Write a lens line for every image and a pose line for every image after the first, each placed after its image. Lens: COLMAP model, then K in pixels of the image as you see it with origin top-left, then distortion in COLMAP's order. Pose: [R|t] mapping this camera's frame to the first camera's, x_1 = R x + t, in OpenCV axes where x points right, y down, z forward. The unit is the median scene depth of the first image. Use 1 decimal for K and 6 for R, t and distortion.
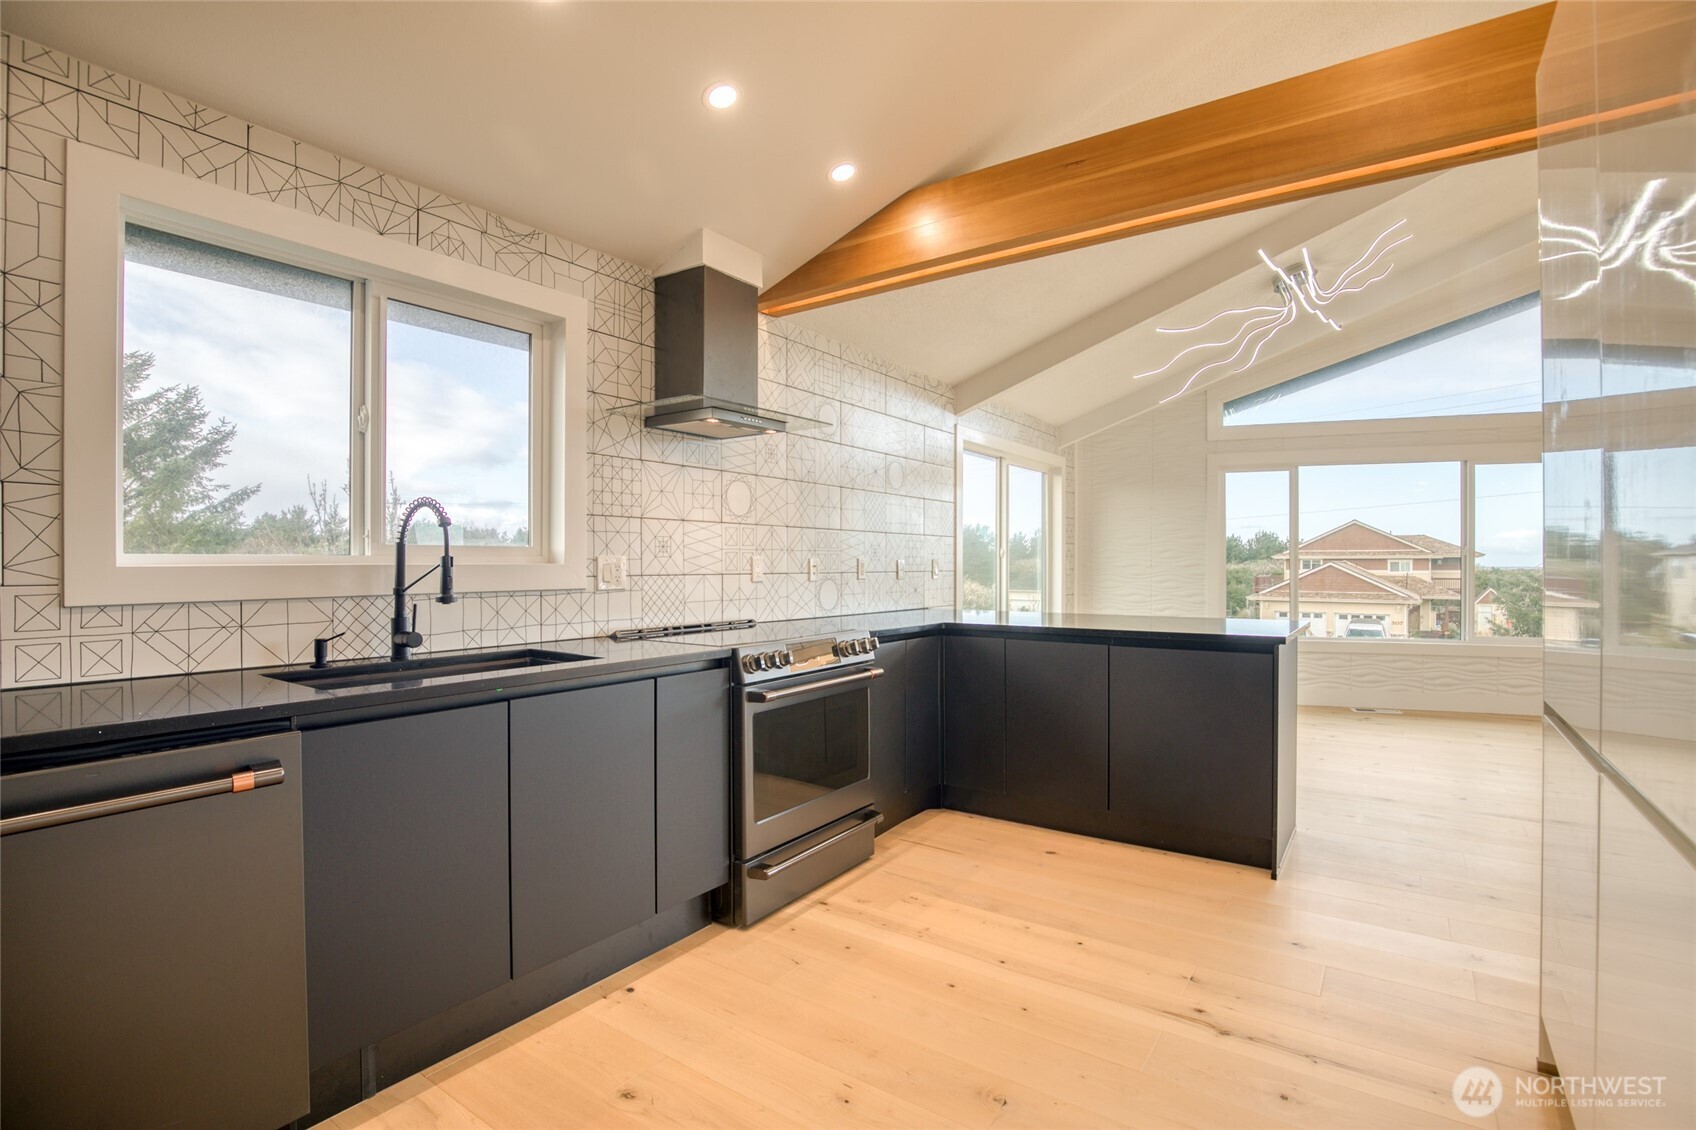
lens RADIAL K [[805.6, 0, 820.1], [0, 805.6, 567.3], [0, 0, 1]] dist [-0.025693, 0.000412]
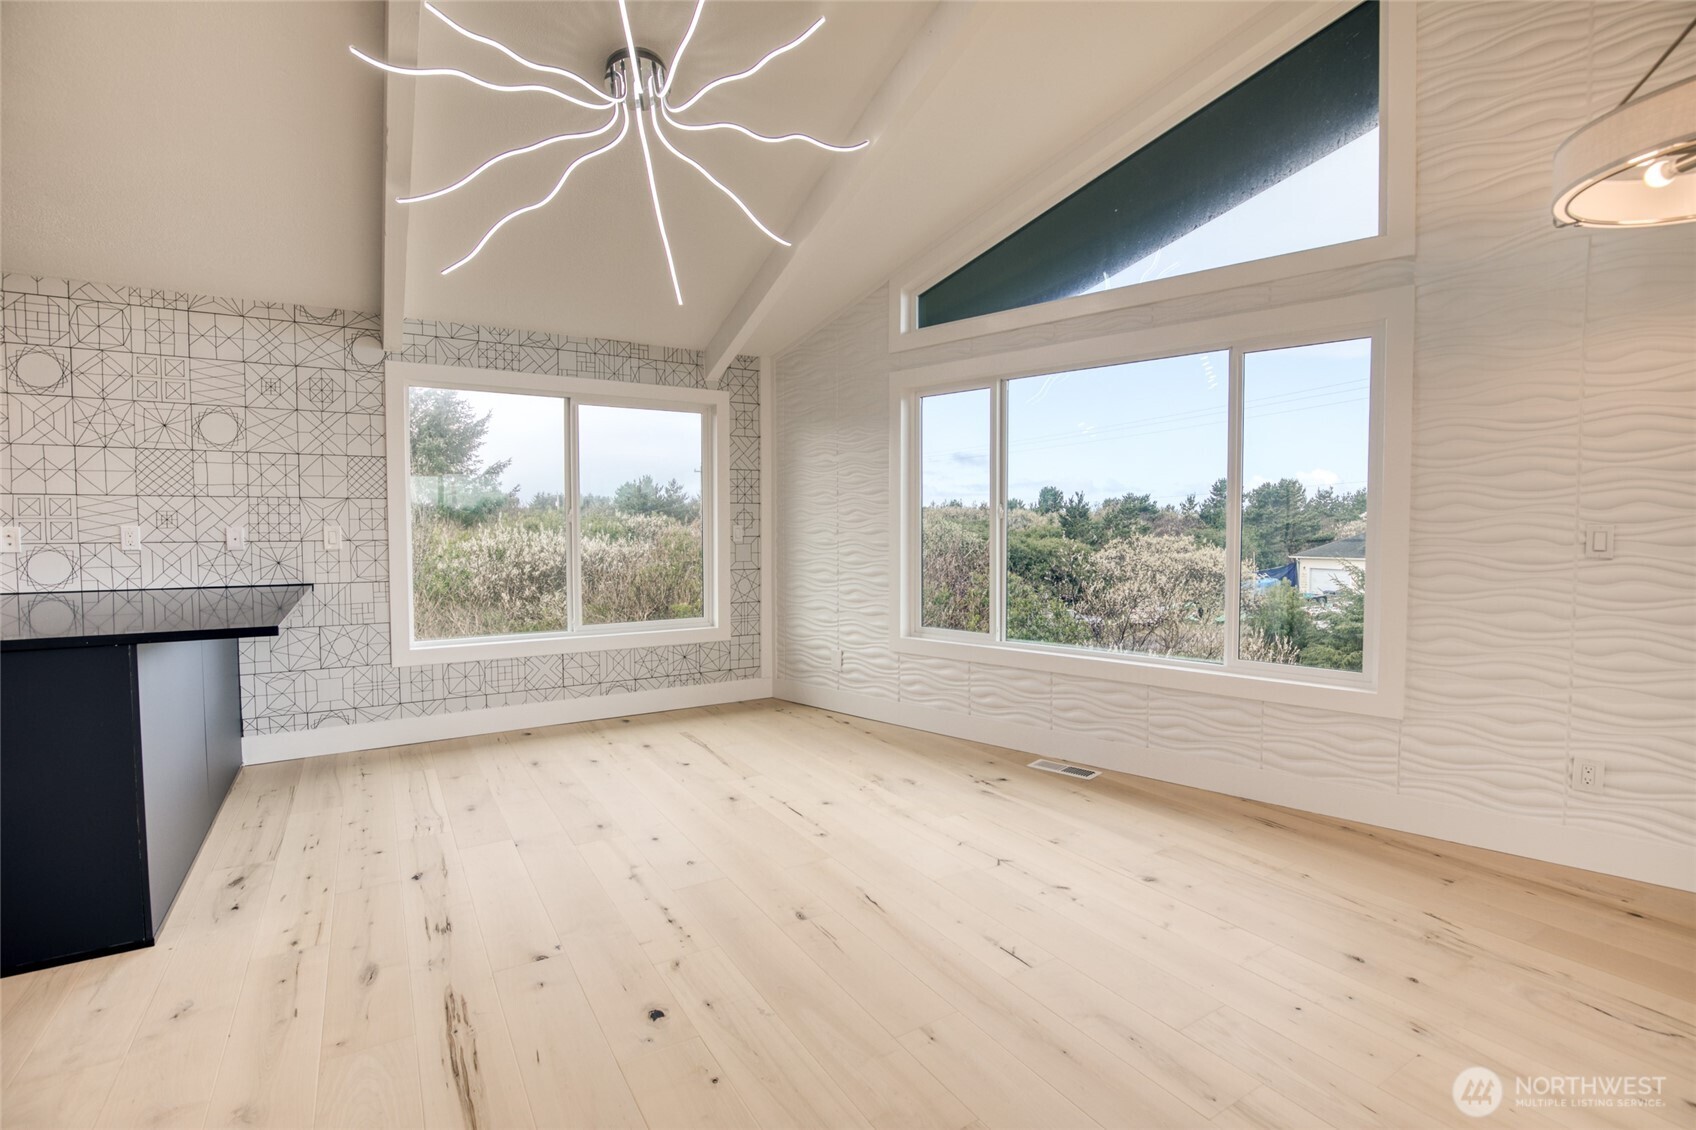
lens RADIAL K [[788.0, 0, 863.9], [0, 788.0, 559.4], [0, 0, 1]] dist [-0.038781, 0.007504]
pose [[0.926206, 0.016135, -0.376673, 0.783435], [-0.001503, 0.999234, 0.039106, -0.002808], [0.377016, -0.035655, 0.925520, 0.362430]]
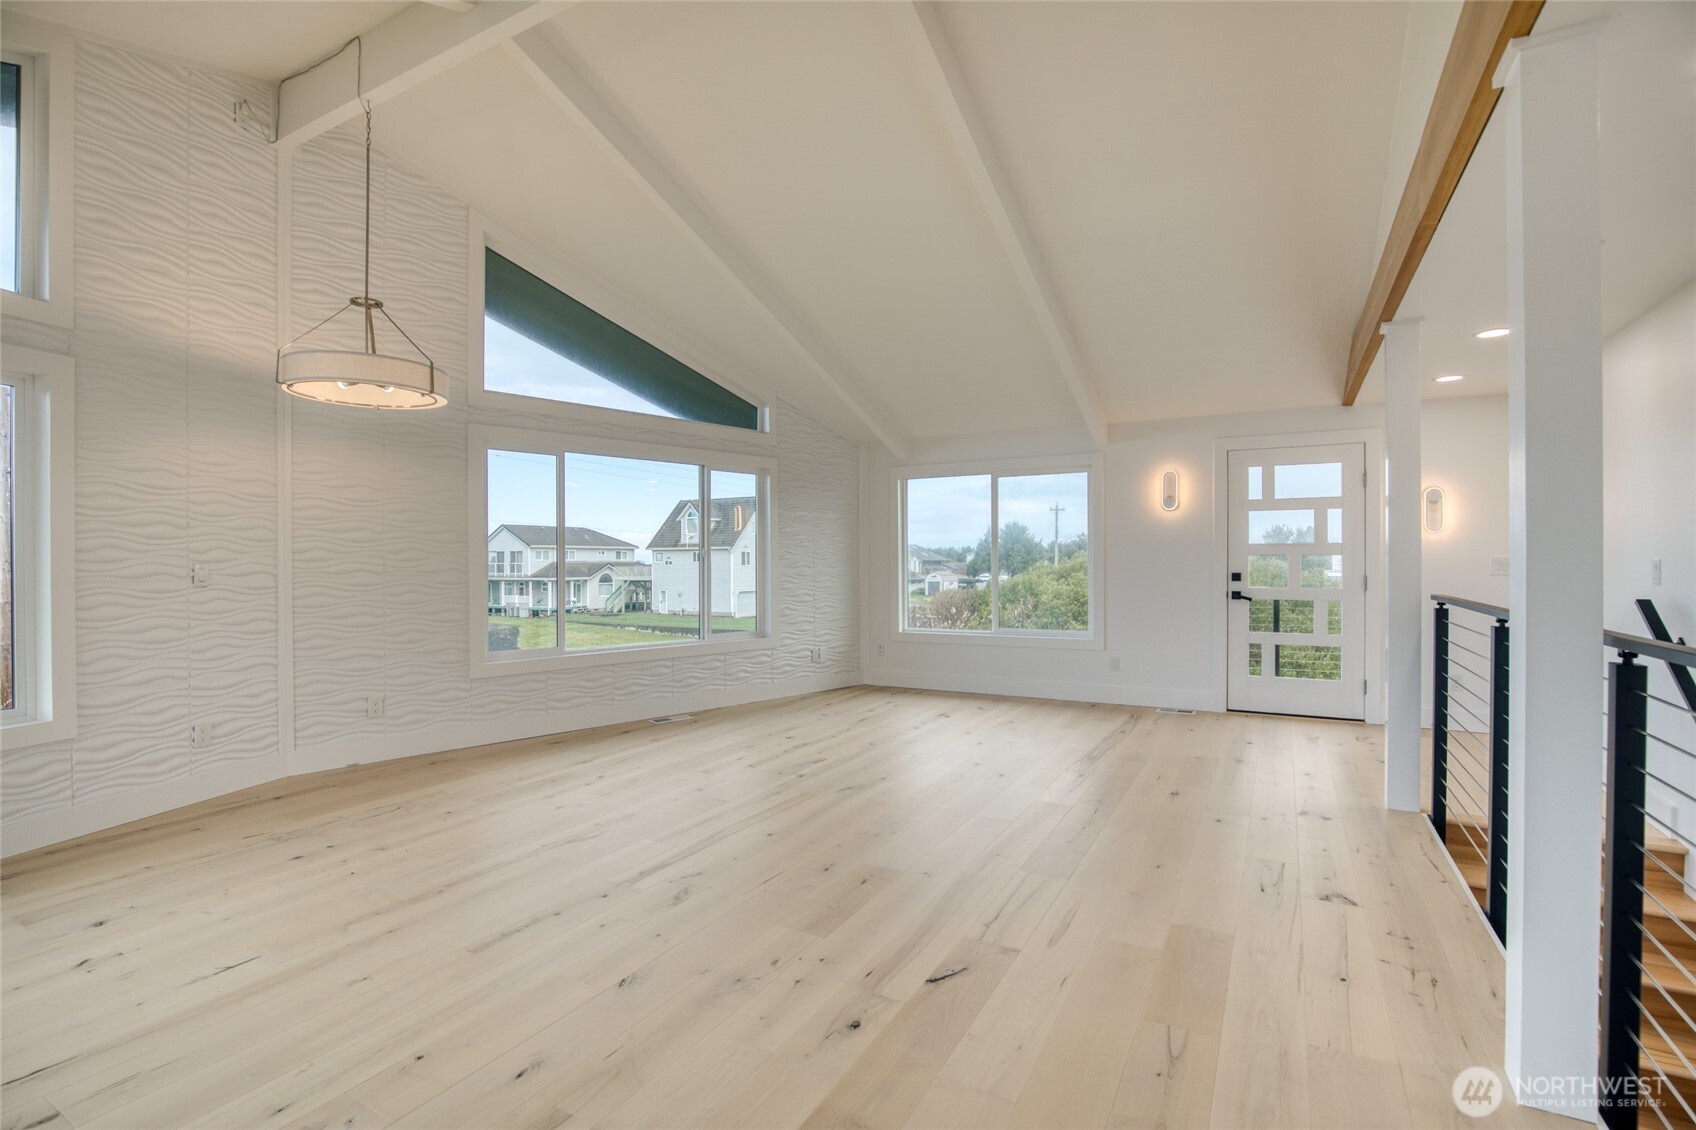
lens RADIAL K [[792.8, 0, 852.7], [0, 792.8, 563.6], [0, 0, 1]] dist [-0.033005, 0.006596]
pose [[-0.118381, -0.003634, 0.992962, 0.308143], [0.011249, 0.999924, 0.005001, -0.003326], [-0.992905, 0.011762, -0.118331, 0.453076]]
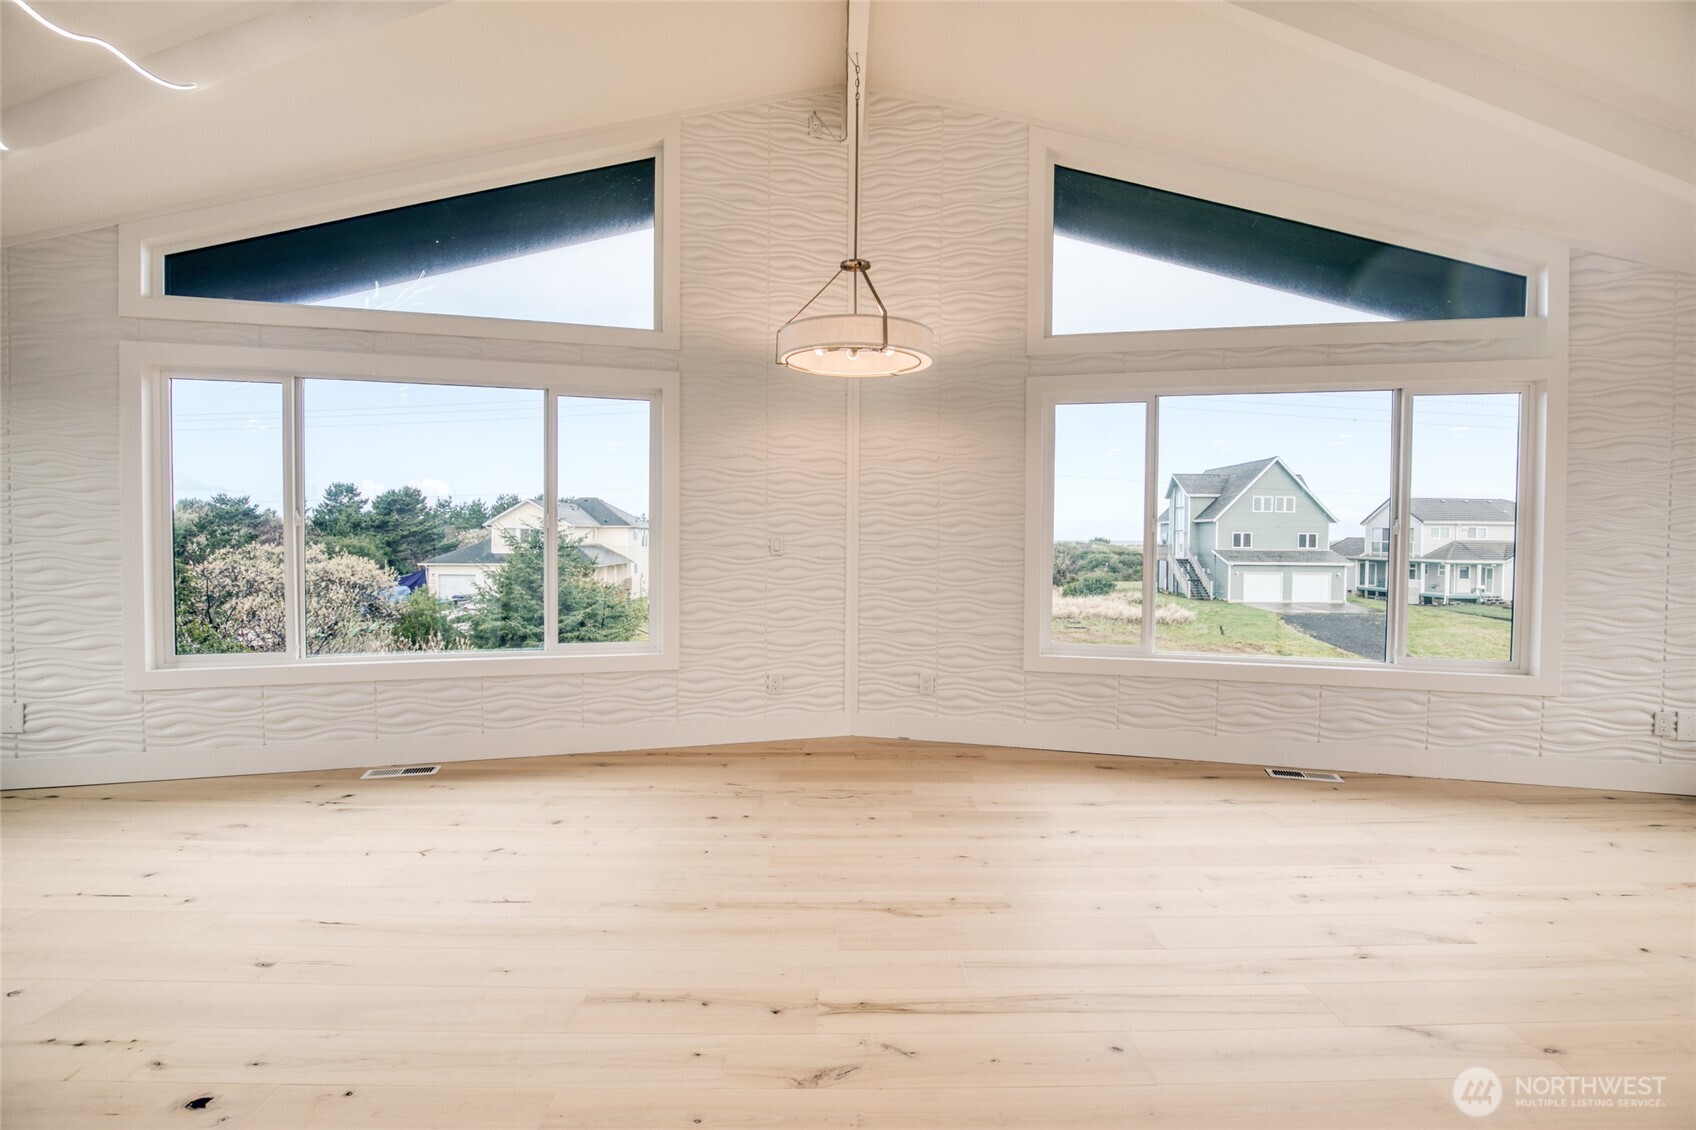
lens RADIAL K [[786.1, 0, 849.2], [0, 786.1, 557.7], [0, 0, 1]] dist [-0.027667, 0.001462]
pose [[0.804208, -0.010580, 0.594254, 0.617352], [-0.004411, 0.999708, 0.023768, -0.002887], [-0.594332, -0.021736, 0.803926, 0.273084]]
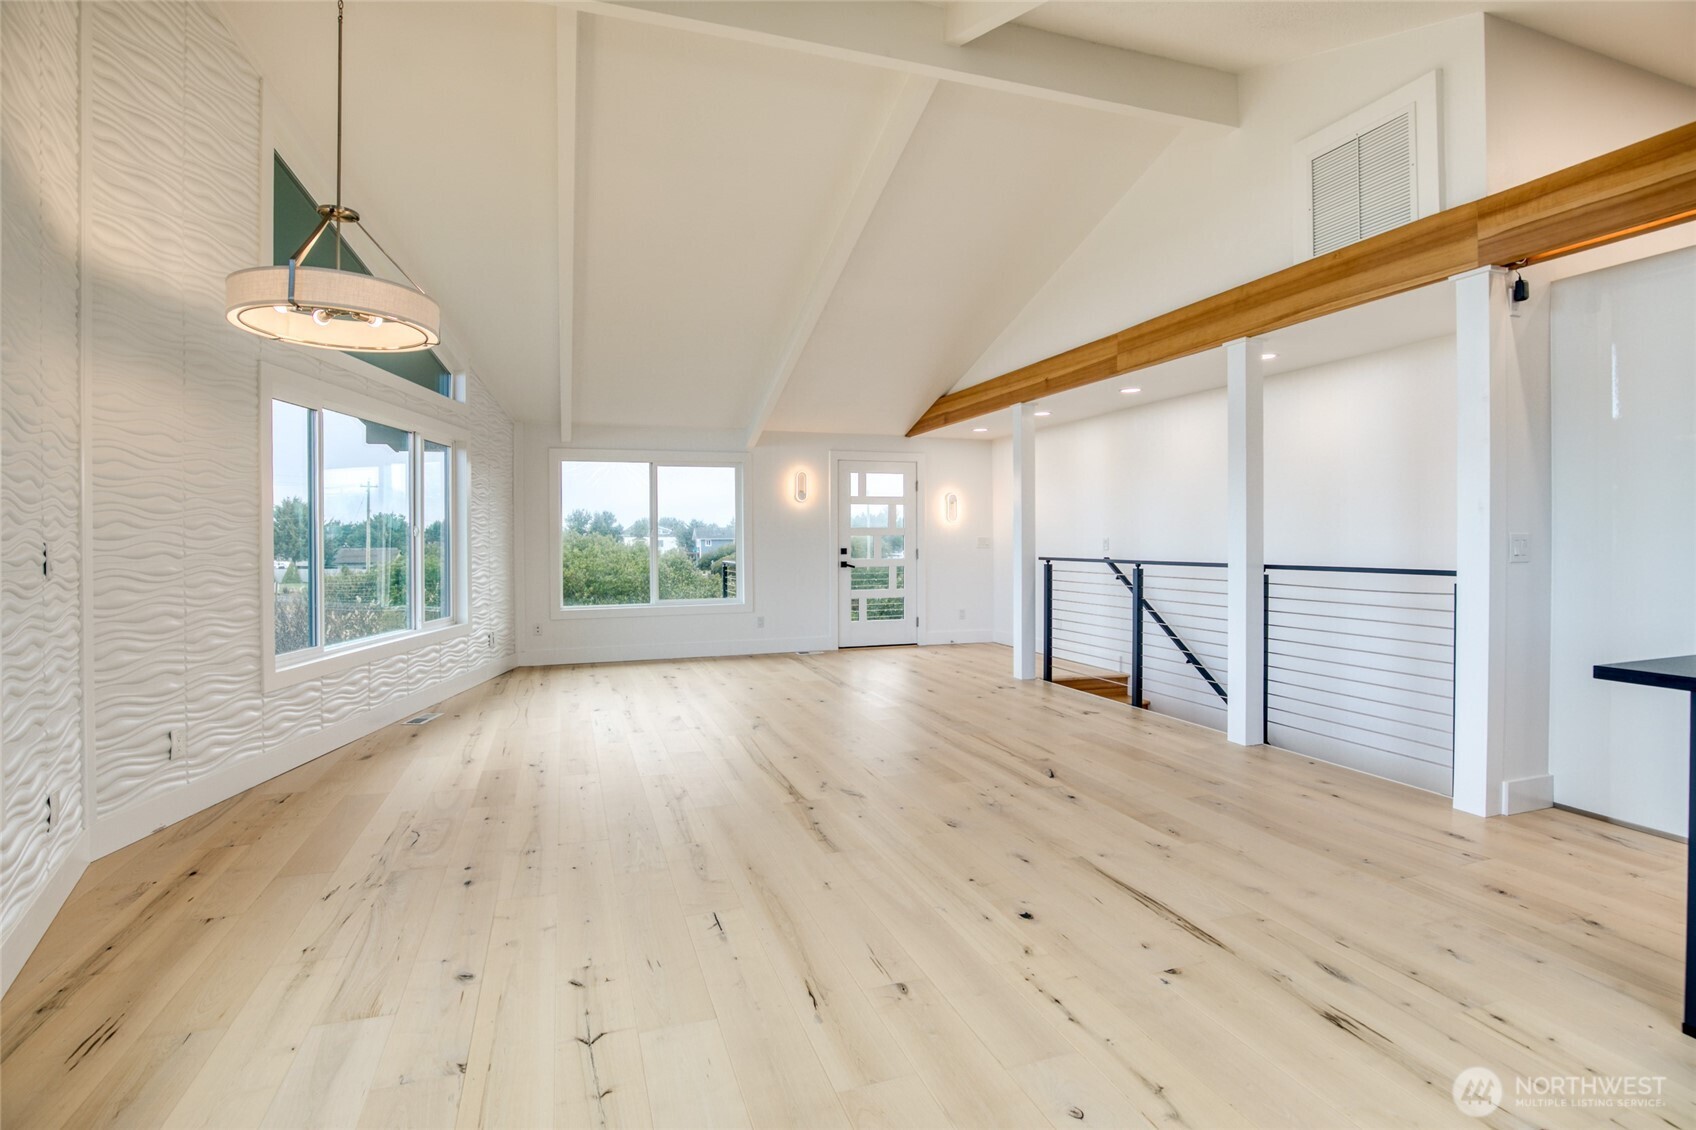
lens RADIAL K [[801.9, 0, 844.5], [0, 801.9, 536.7], [0, 0, 1]] dist [-0.044039, 0.008570]
pose [[-0.819350, 0.007419, 0.573246, 0.433271], [0.009832, 0.999951, 0.001111, -0.003289], [-0.573209, 0.006547, -0.819383, 0.998980]]
